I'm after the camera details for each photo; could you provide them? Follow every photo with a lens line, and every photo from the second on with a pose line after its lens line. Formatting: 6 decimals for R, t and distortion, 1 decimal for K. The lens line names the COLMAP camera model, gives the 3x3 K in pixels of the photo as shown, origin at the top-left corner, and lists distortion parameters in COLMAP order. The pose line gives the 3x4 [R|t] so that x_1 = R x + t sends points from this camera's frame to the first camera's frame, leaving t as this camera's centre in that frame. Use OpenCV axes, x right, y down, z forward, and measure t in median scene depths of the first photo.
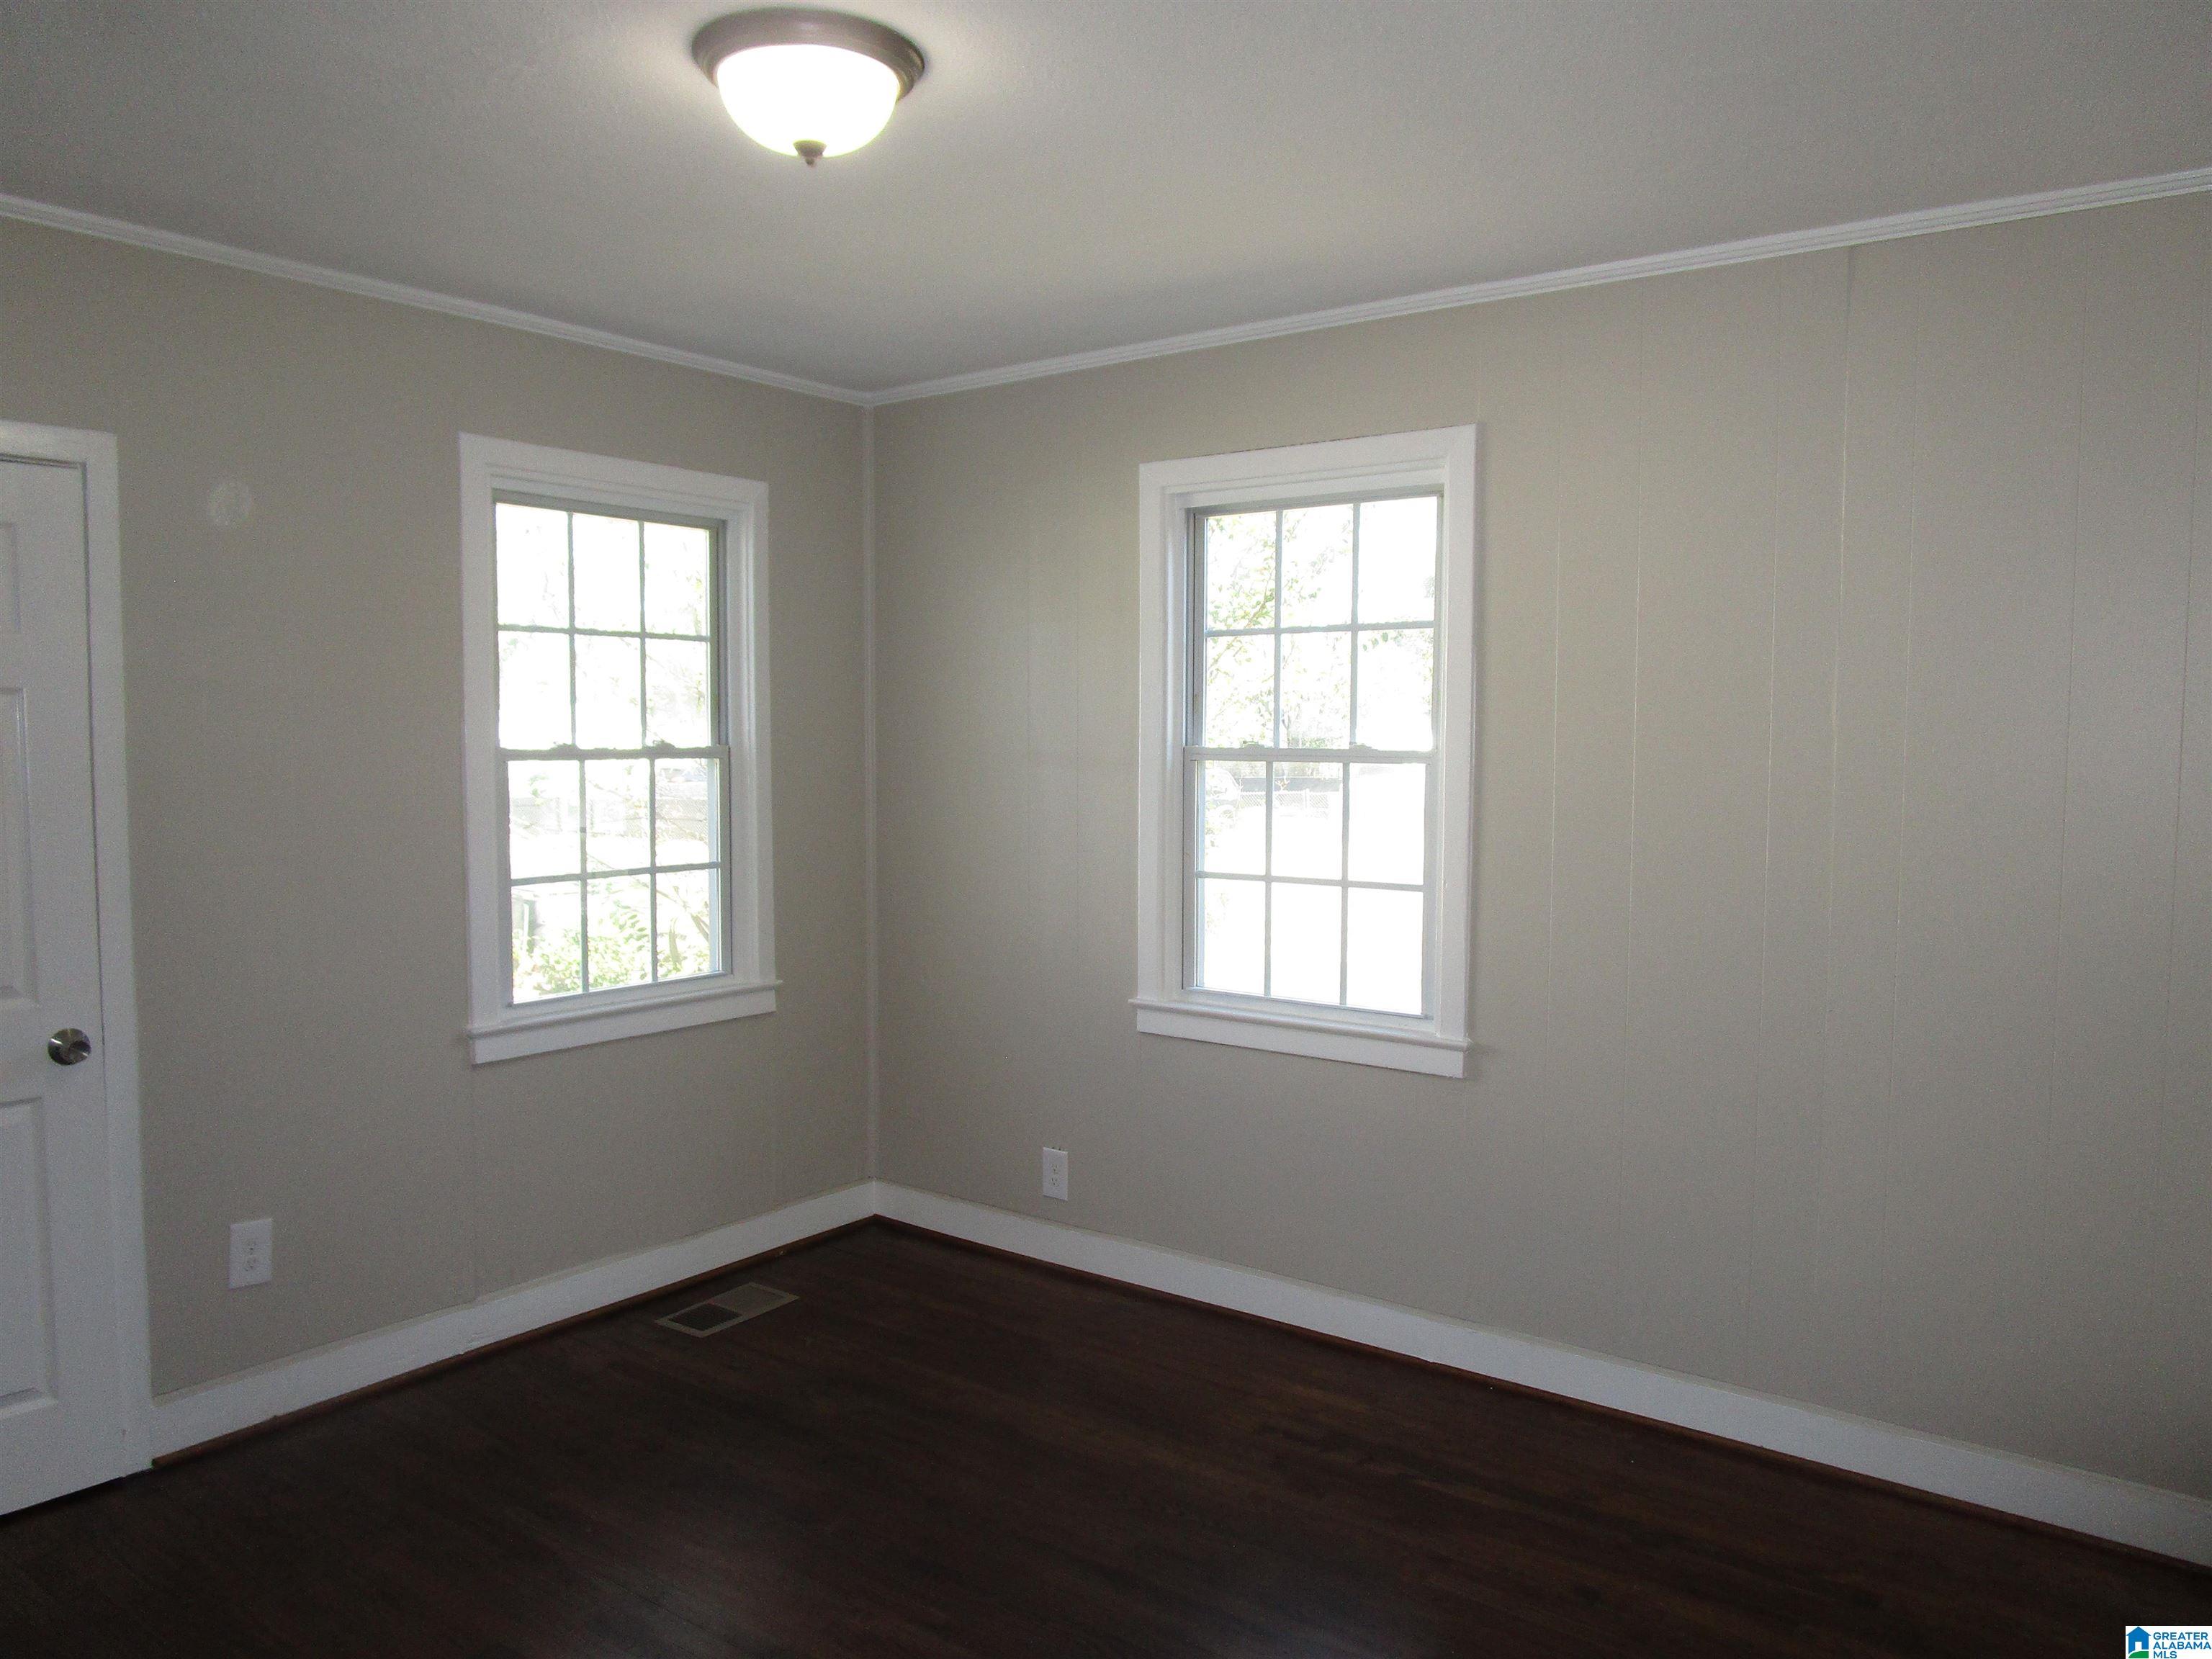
lens RADIAL K [[1630.1, 0, 1106.0], [0, 1630.1, 829.5], [0, 0, 1]] dist [0.006830, 0.001424]
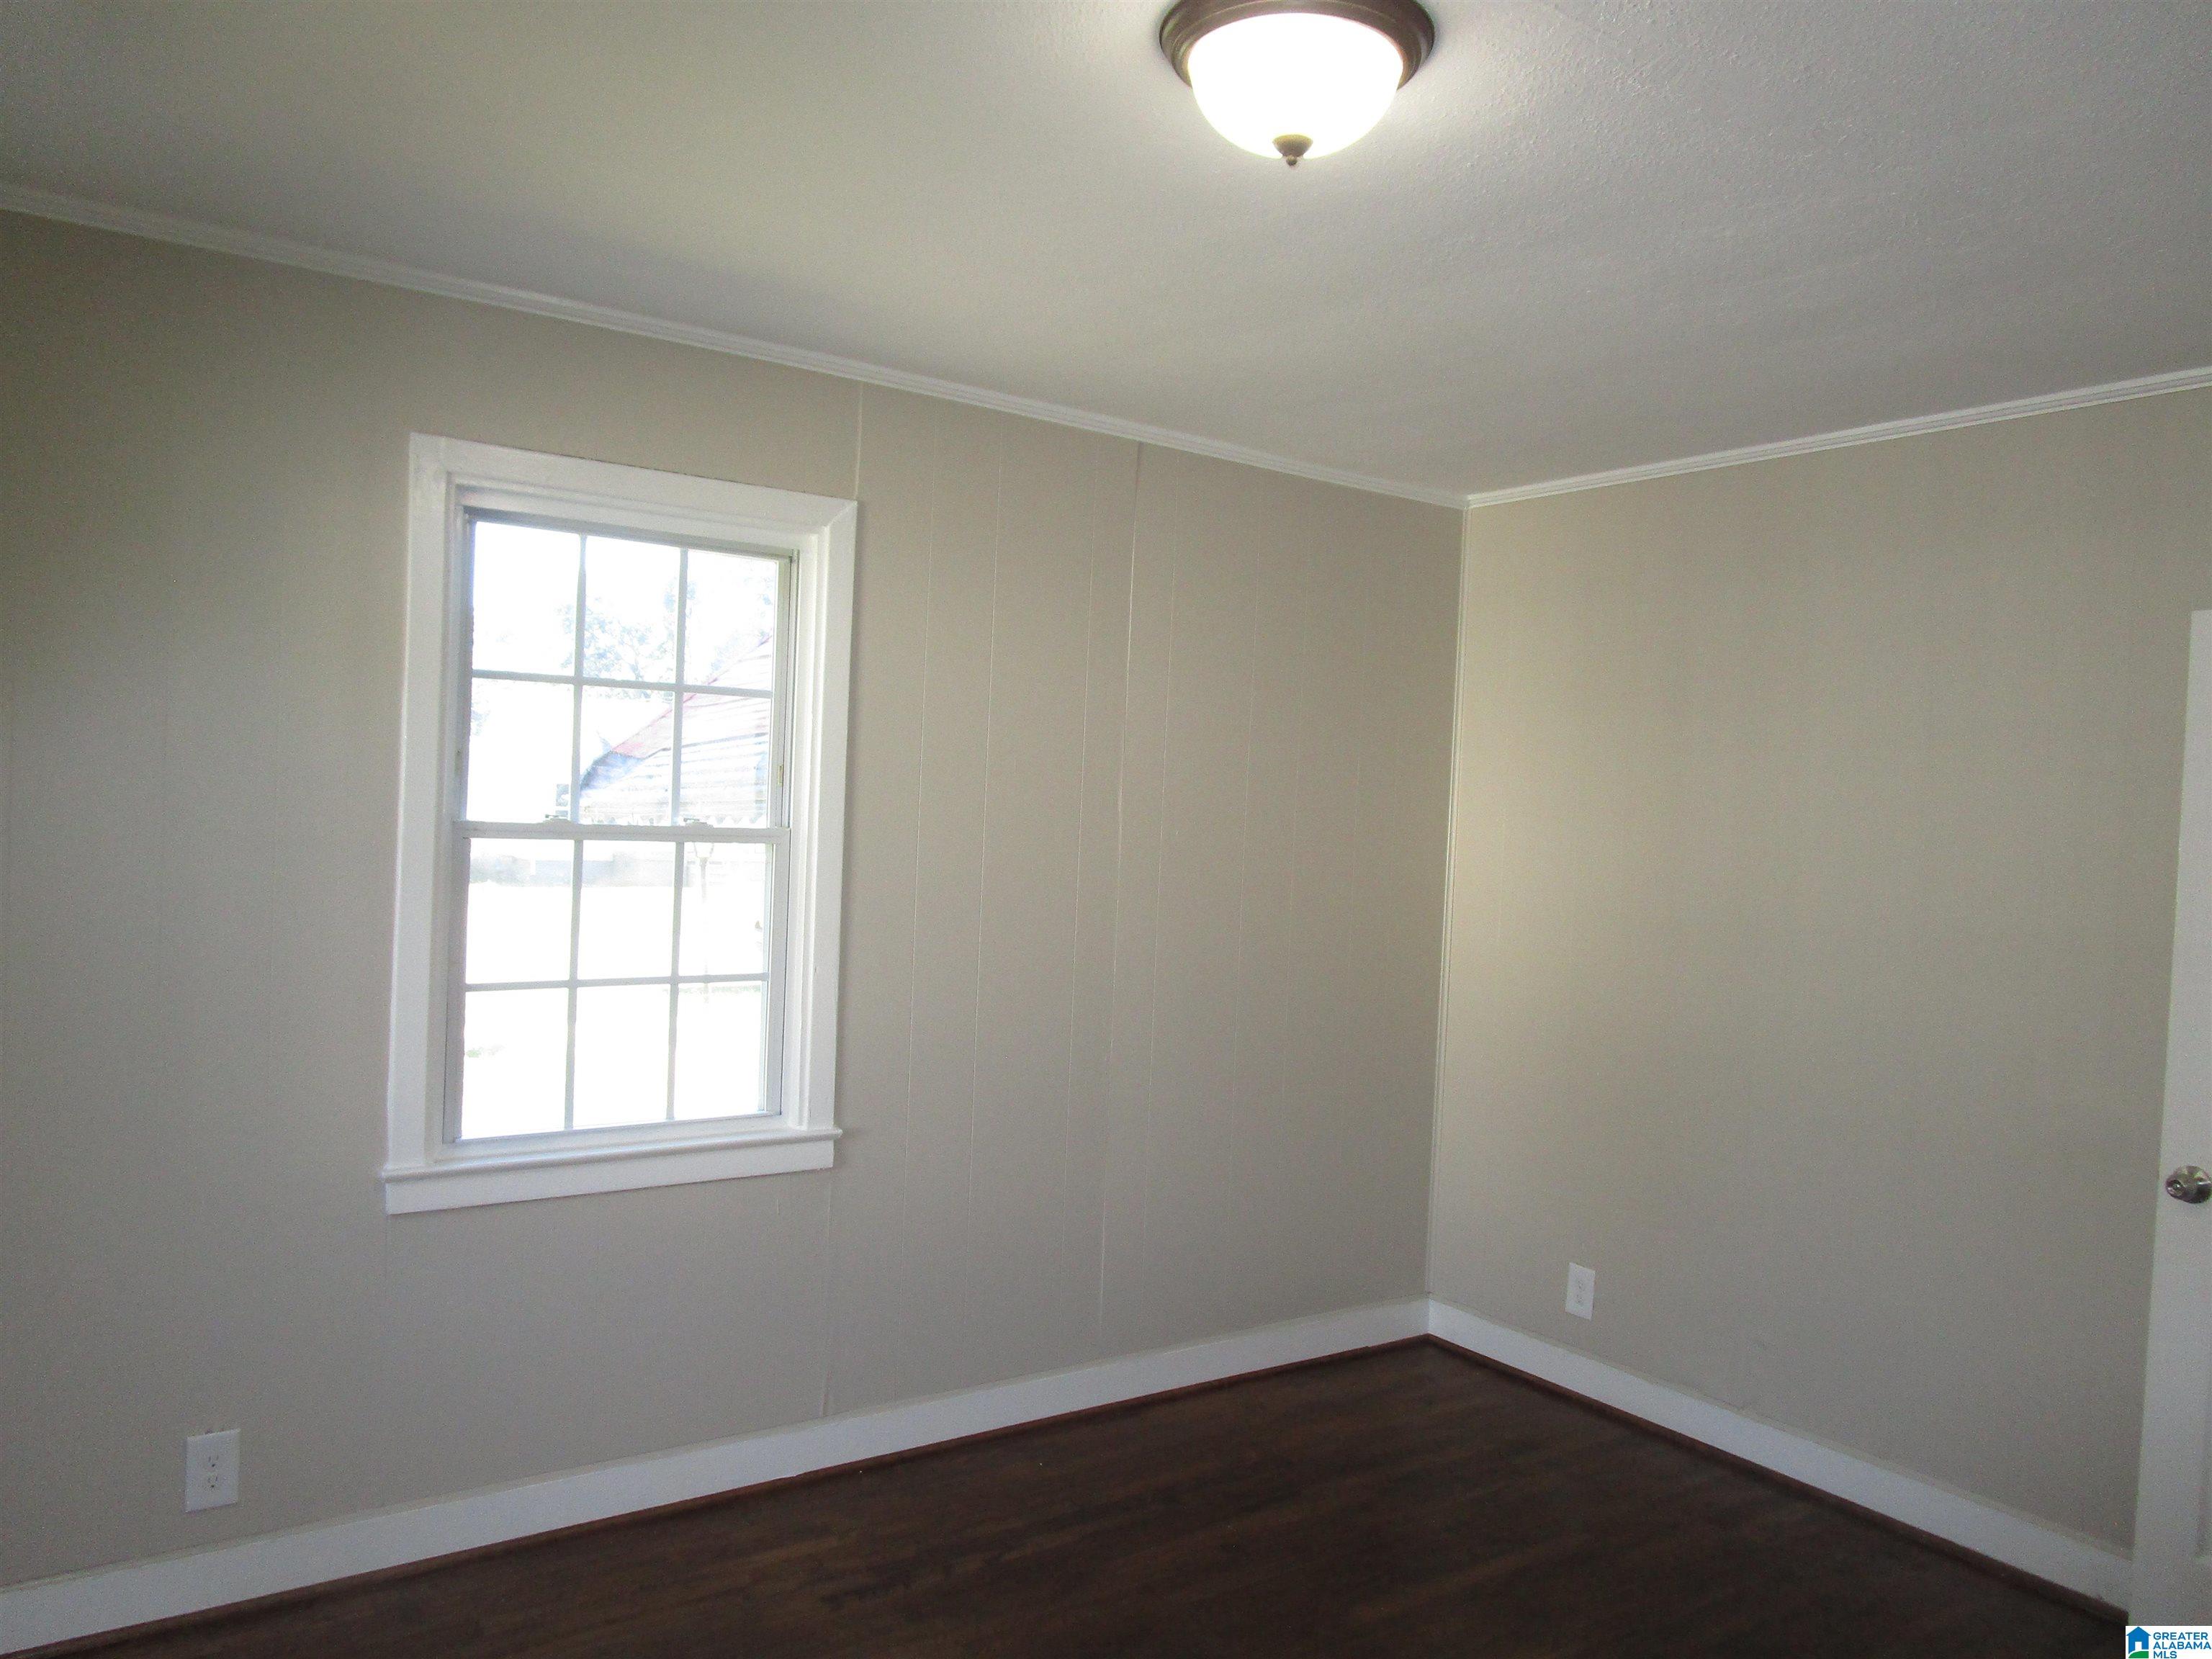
lens RADIAL K [[1549.8, 0, 1104.1], [0, 1549.8, 861.1], [0, 0, 1]] dist [-0.007956, -0.003352]
pose [[0.308770, -0.013298, 0.951044, -0.629640], [0.032976, 0.999451, 0.003269, -0.028334], [-0.950565, 0.030352, 0.309039, 0.577729]]
